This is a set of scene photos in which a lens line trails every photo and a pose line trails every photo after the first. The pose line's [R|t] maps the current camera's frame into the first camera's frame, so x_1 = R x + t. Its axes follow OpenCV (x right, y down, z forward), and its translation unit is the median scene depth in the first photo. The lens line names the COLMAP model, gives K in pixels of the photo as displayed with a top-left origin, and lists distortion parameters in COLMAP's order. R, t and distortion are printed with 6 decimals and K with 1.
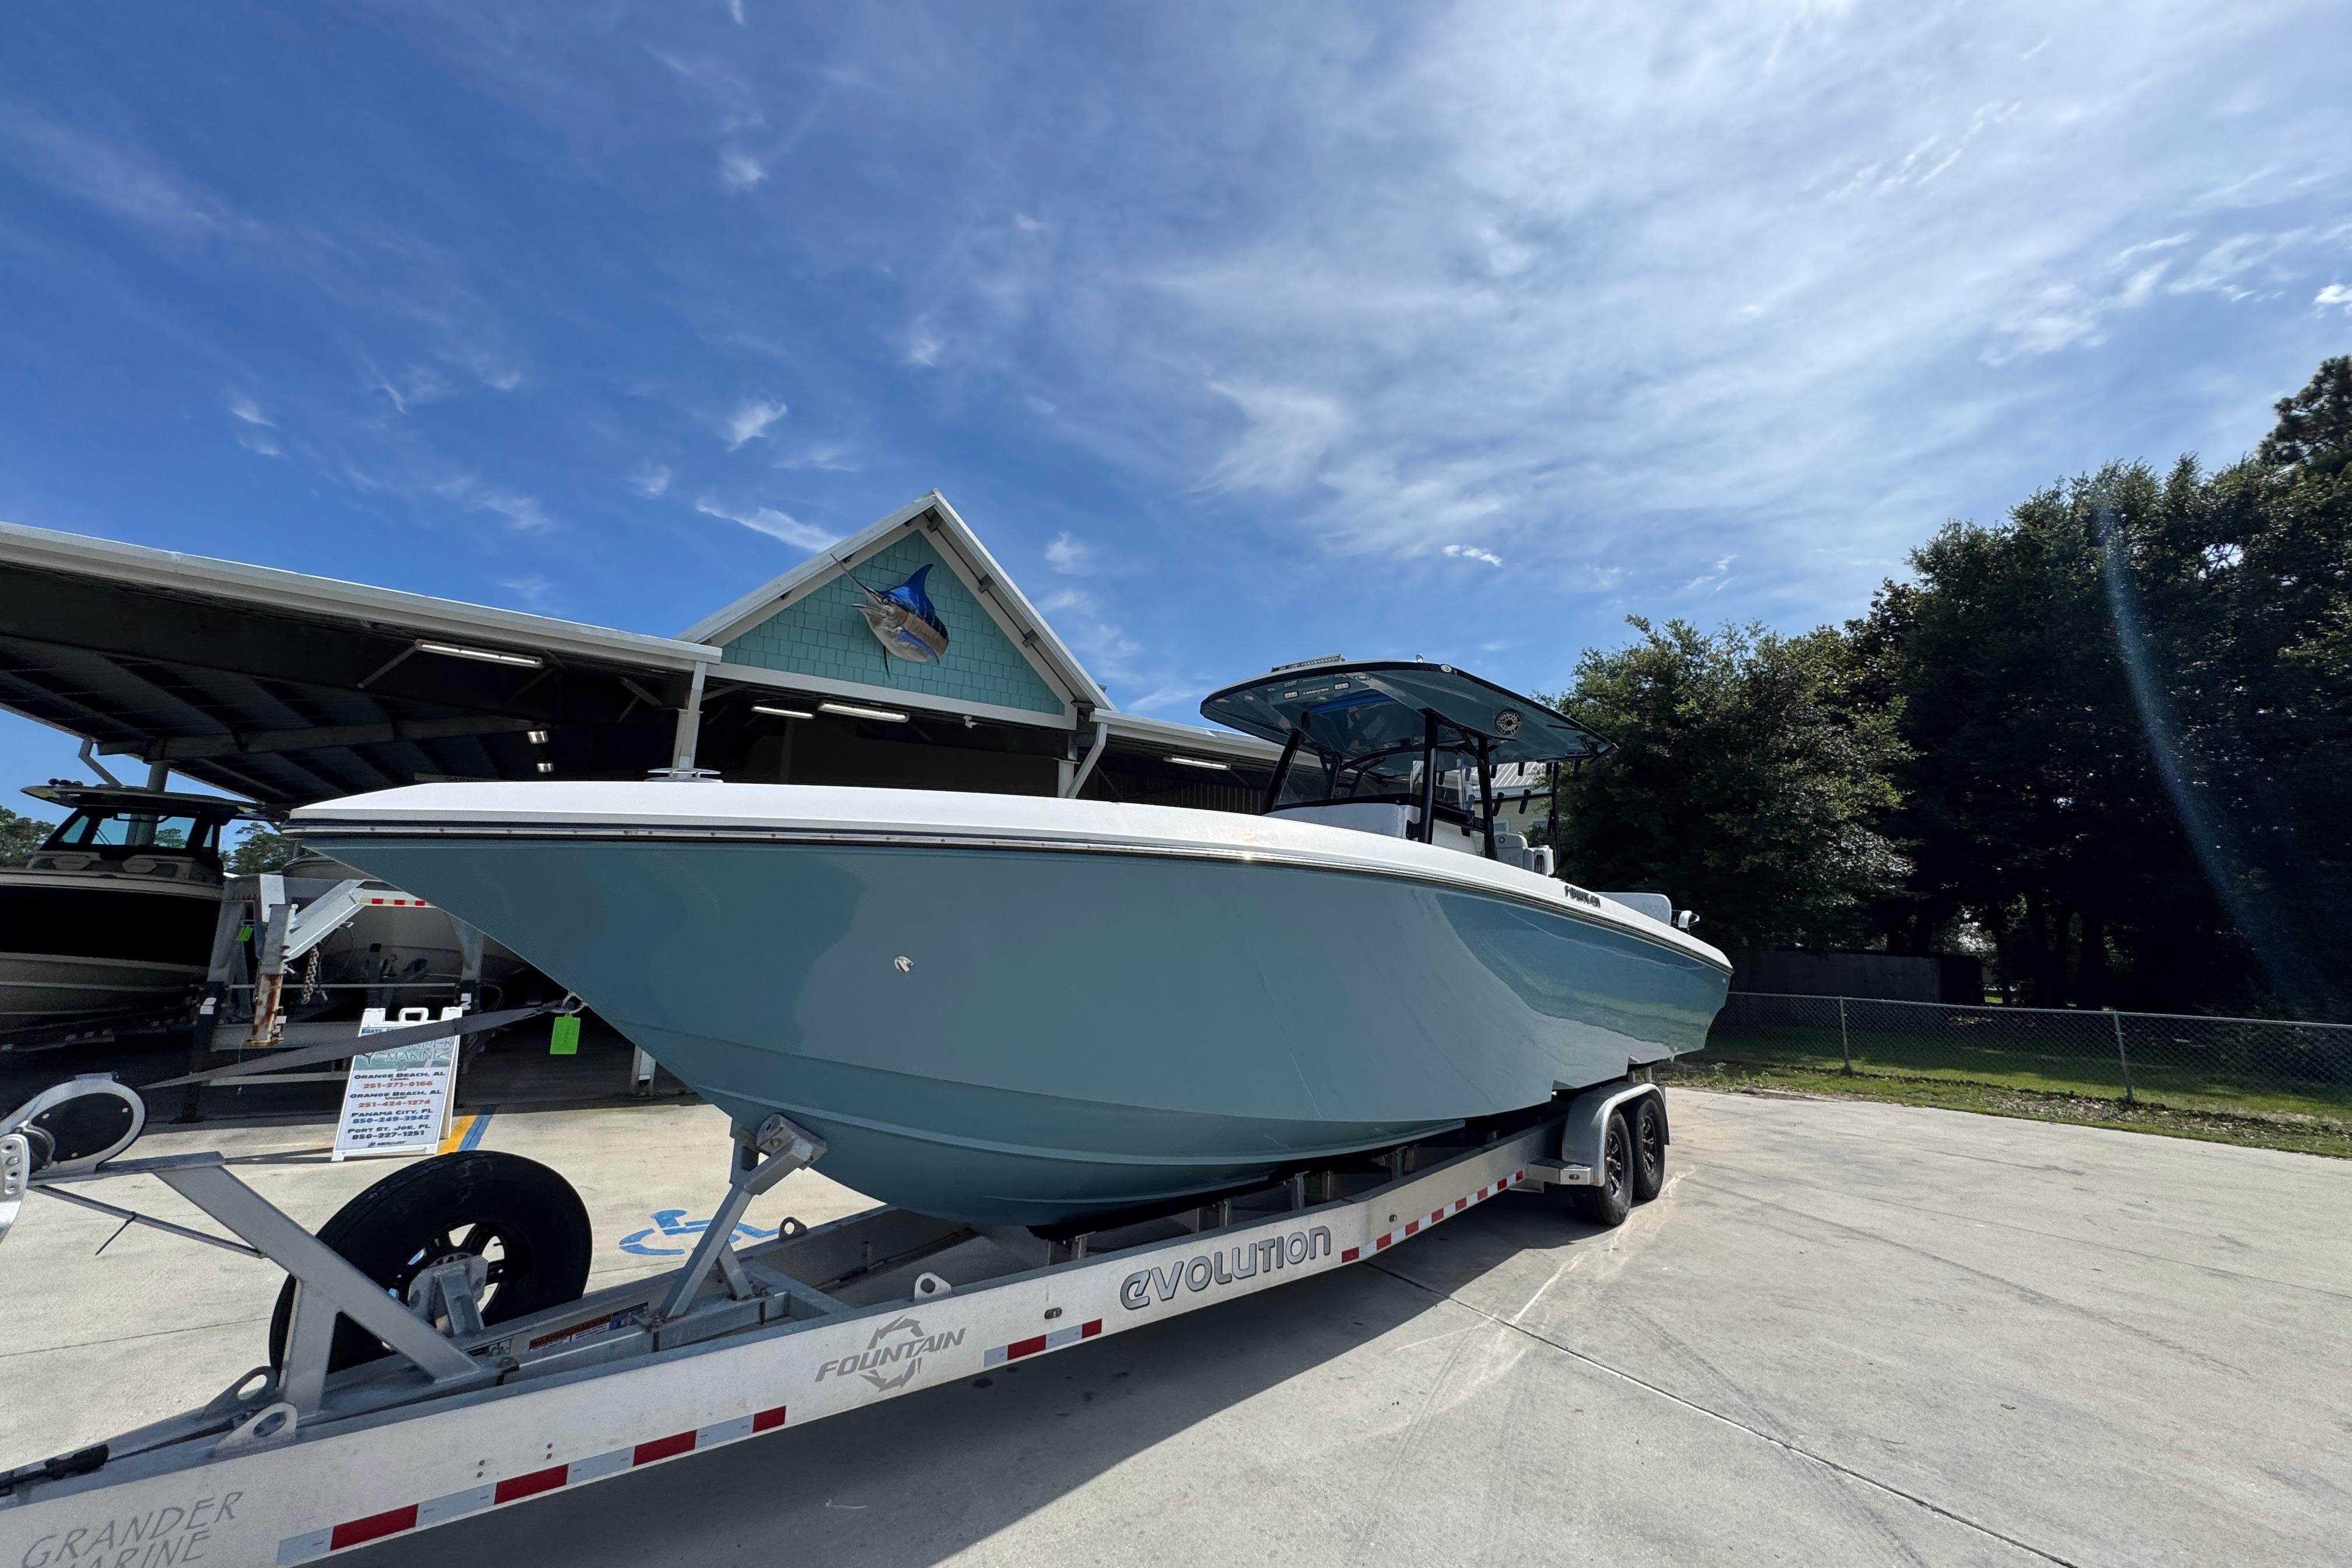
lens RADIAL K [[943.1, 0, 1179.1], [0, 943.1, 790.0], [0, 0, 1]] dist [-0.002932, 0.000310]
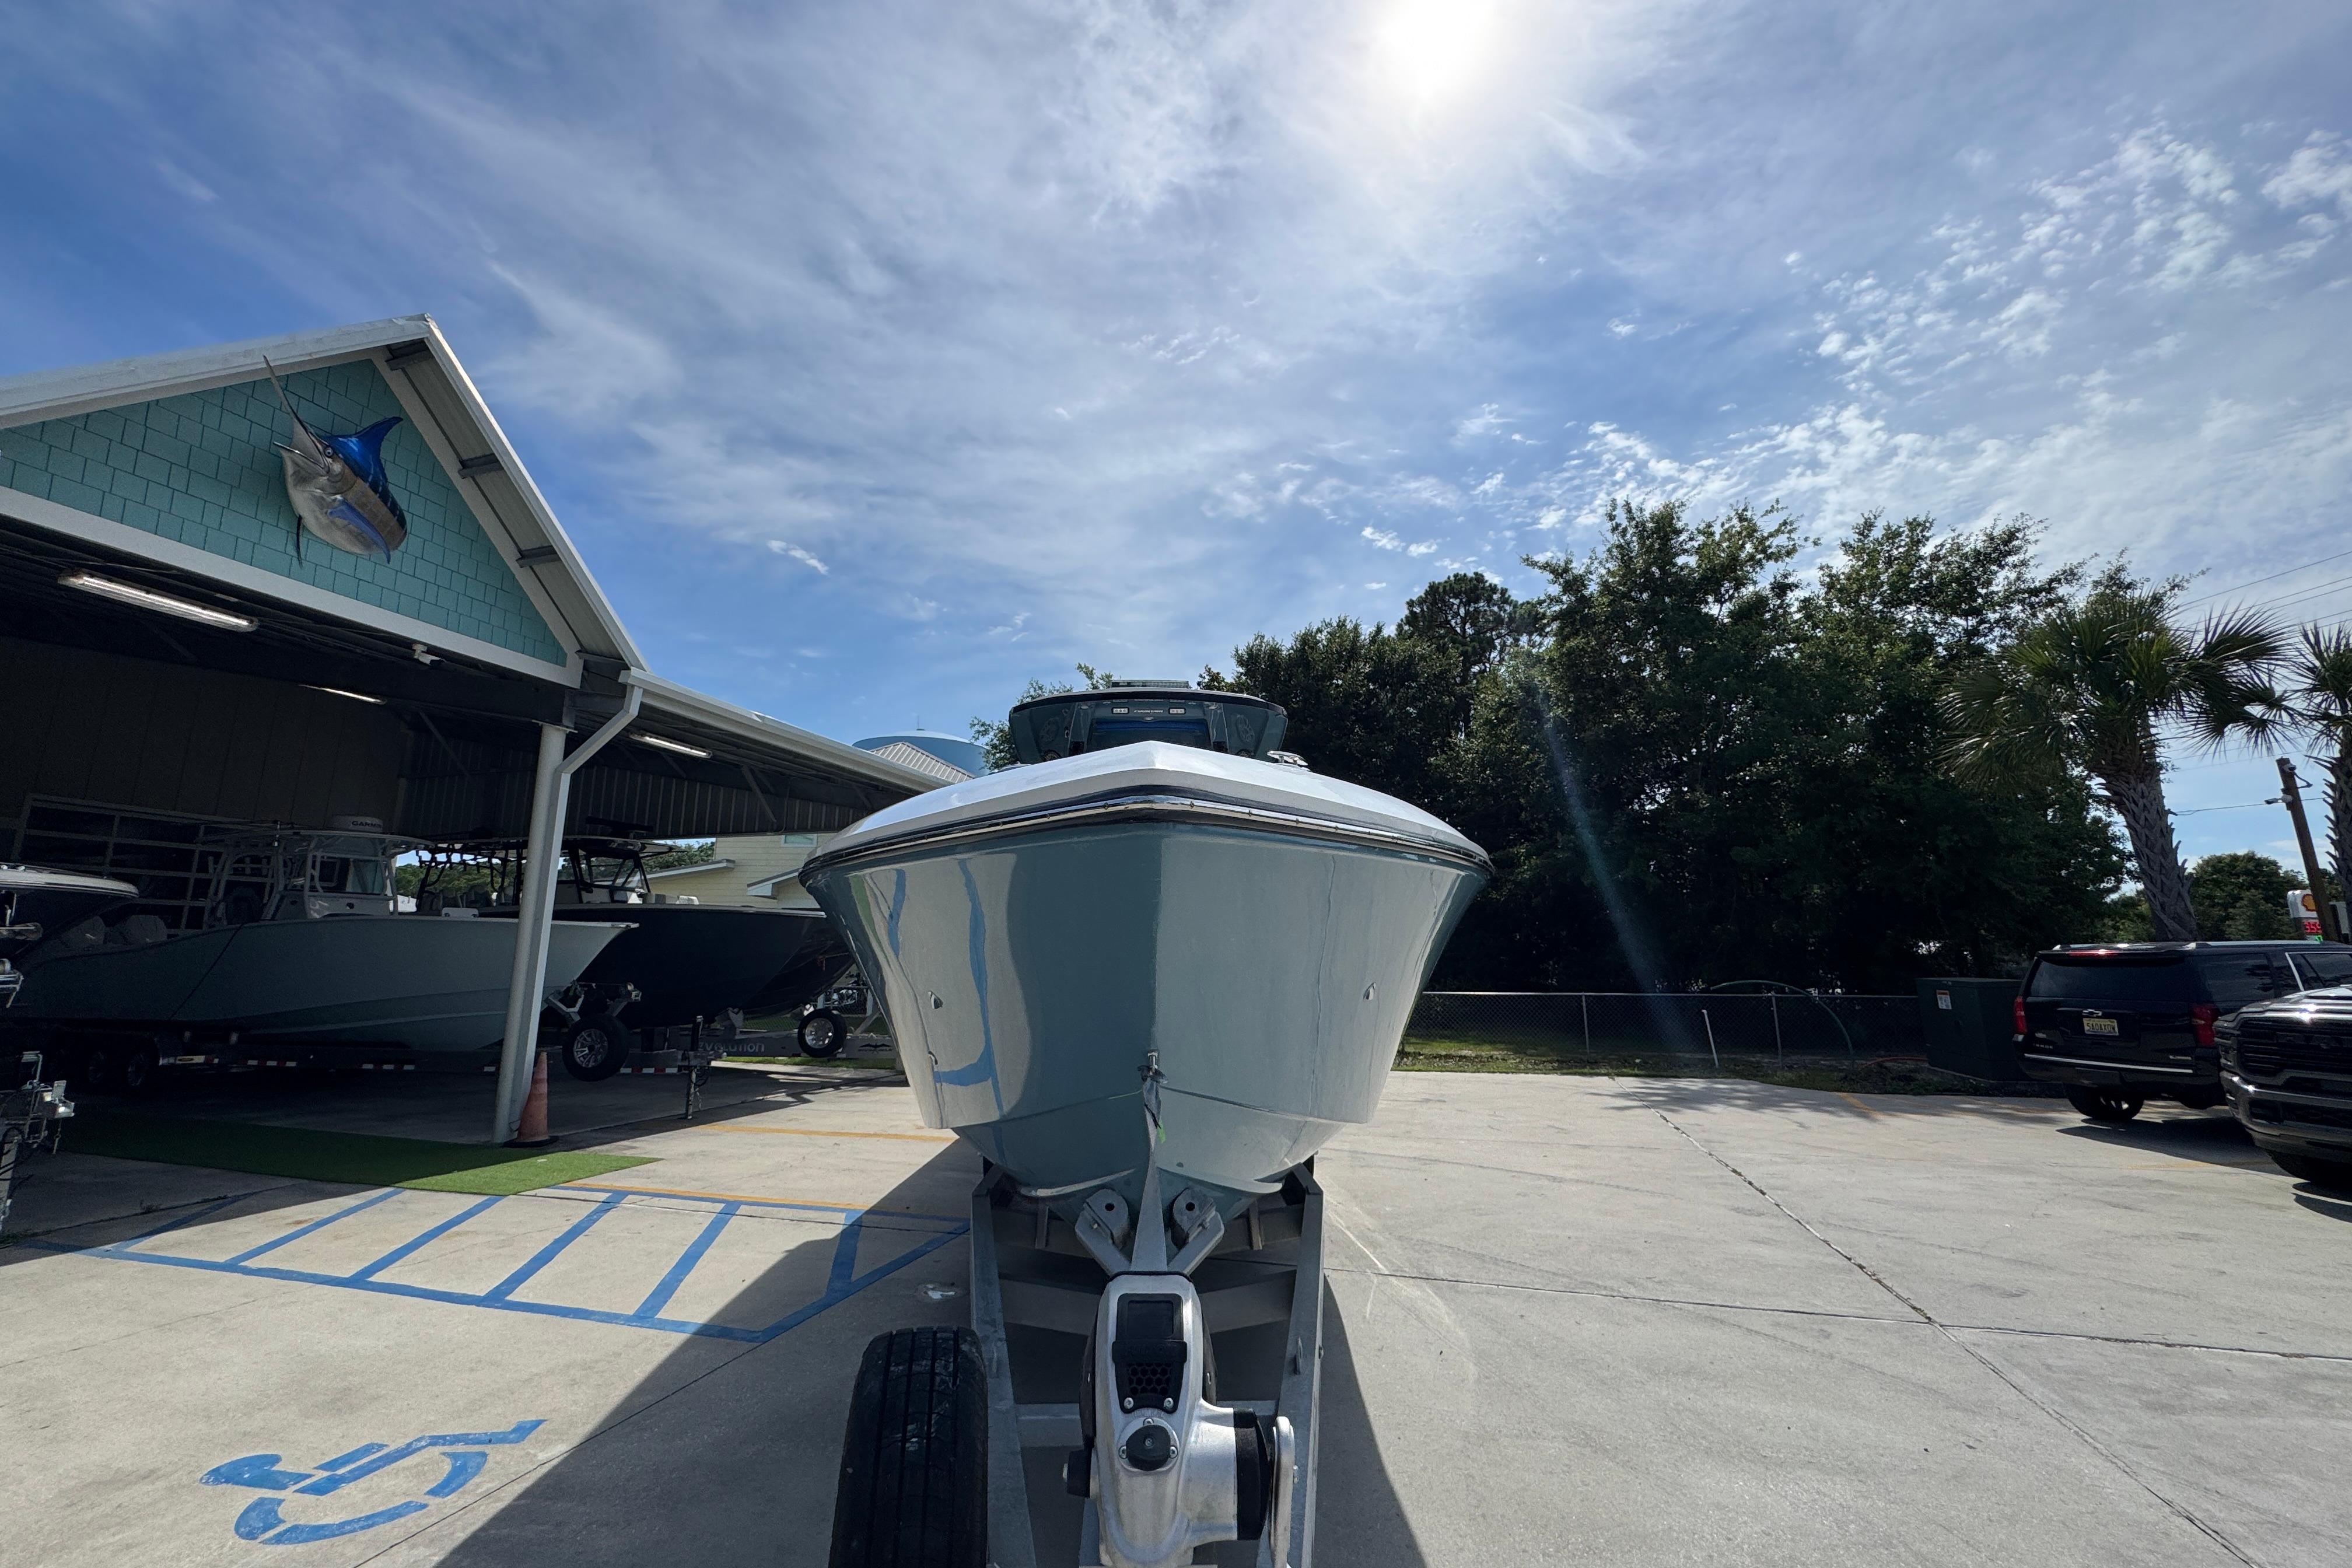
lens RADIAL K [[940.7, 0, 1177.6], [0, 940.7, 785.5], [0, 0, 1]] dist [-0.001939, 0.000161]
pose [[0.751636, 0.095668, 0.652603, -0.132198], [-0.085083, 0.995222, -0.047900, 0.005883], [-0.654067, -0.019522, 0.756185, 0.054909]]
